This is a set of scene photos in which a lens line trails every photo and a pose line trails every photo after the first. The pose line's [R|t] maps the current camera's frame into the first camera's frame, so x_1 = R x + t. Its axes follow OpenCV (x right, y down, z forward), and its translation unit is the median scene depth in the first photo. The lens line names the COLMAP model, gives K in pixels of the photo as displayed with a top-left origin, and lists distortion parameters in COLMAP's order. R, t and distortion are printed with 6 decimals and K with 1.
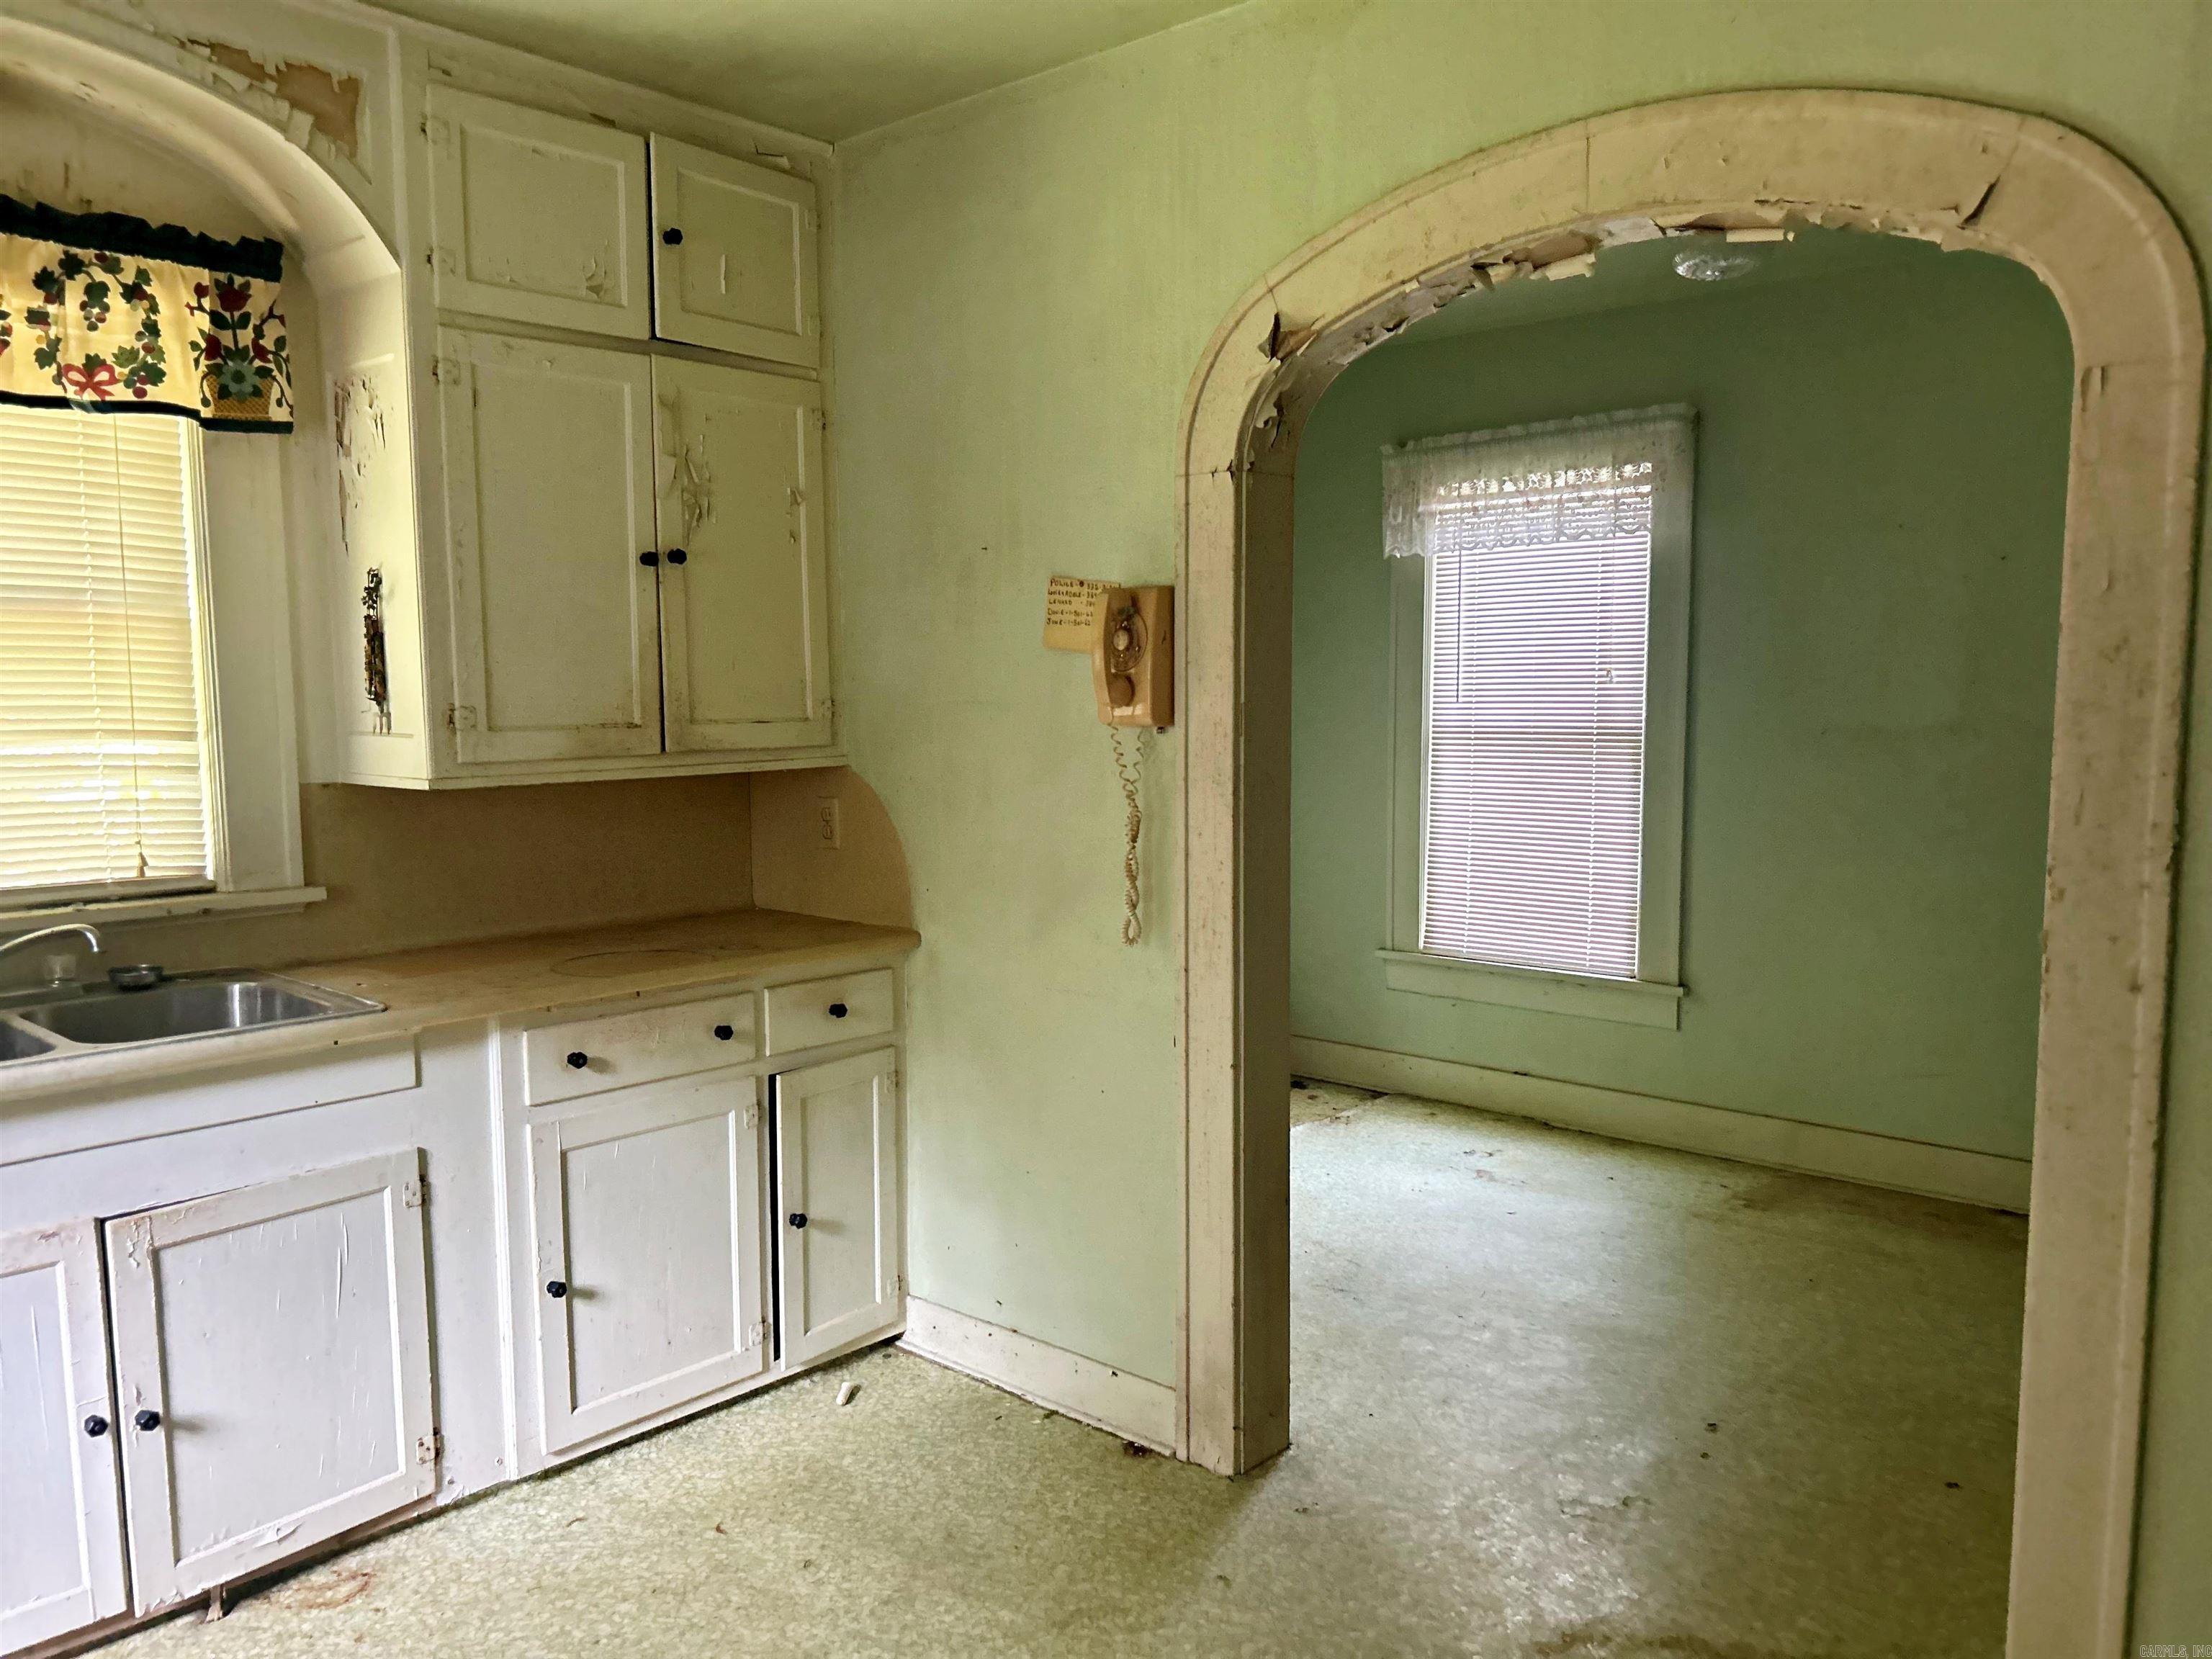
lens RADIAL K [[1693.9, 0, 1108.3], [0, 1693.9, 878.0], [0, 0, 1]] dist [-0.001597, -0.000541]
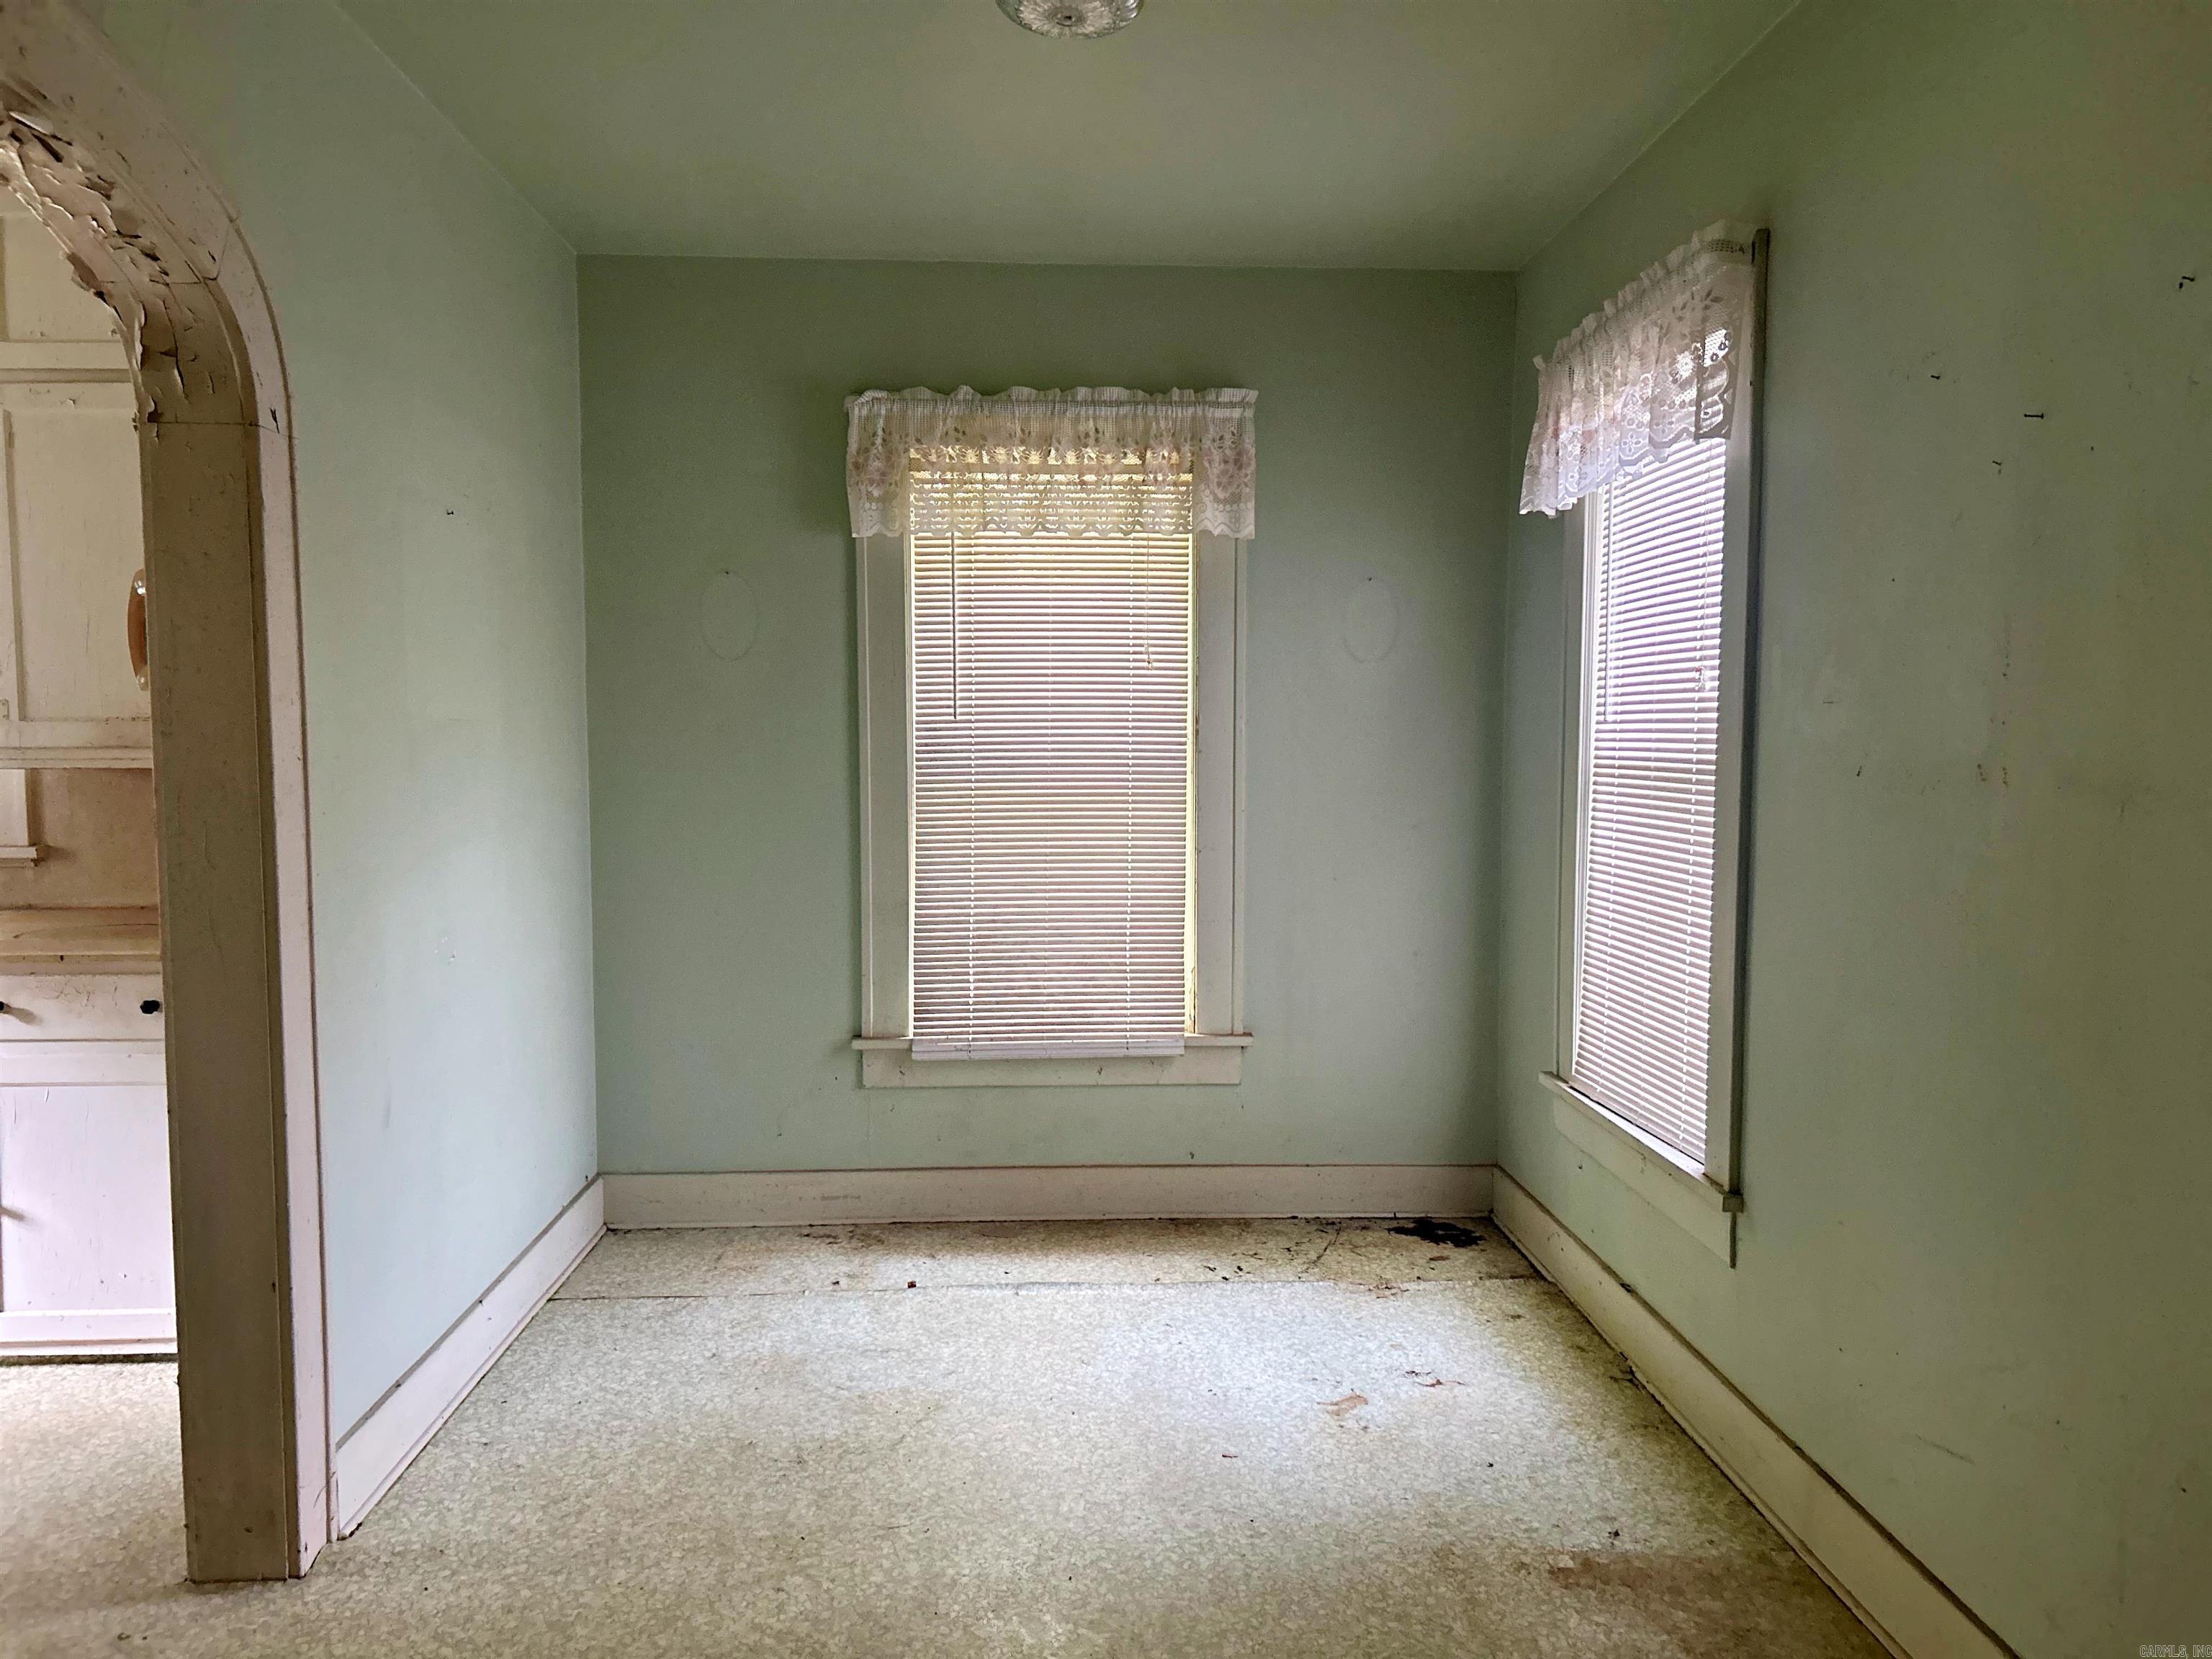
lens RADIAL K [[1693.9, 0, 1108.3], [0, 1693.9, 878.0], [0, 0, 1]] dist [-0.001597, -0.000541]
pose [[0.708886, 0.069227, -0.701918, 0.625216], [-0.088845, 0.996009, 0.008504, -0.034320], [0.699706, 0.056334, 0.712207, 0.435397]]
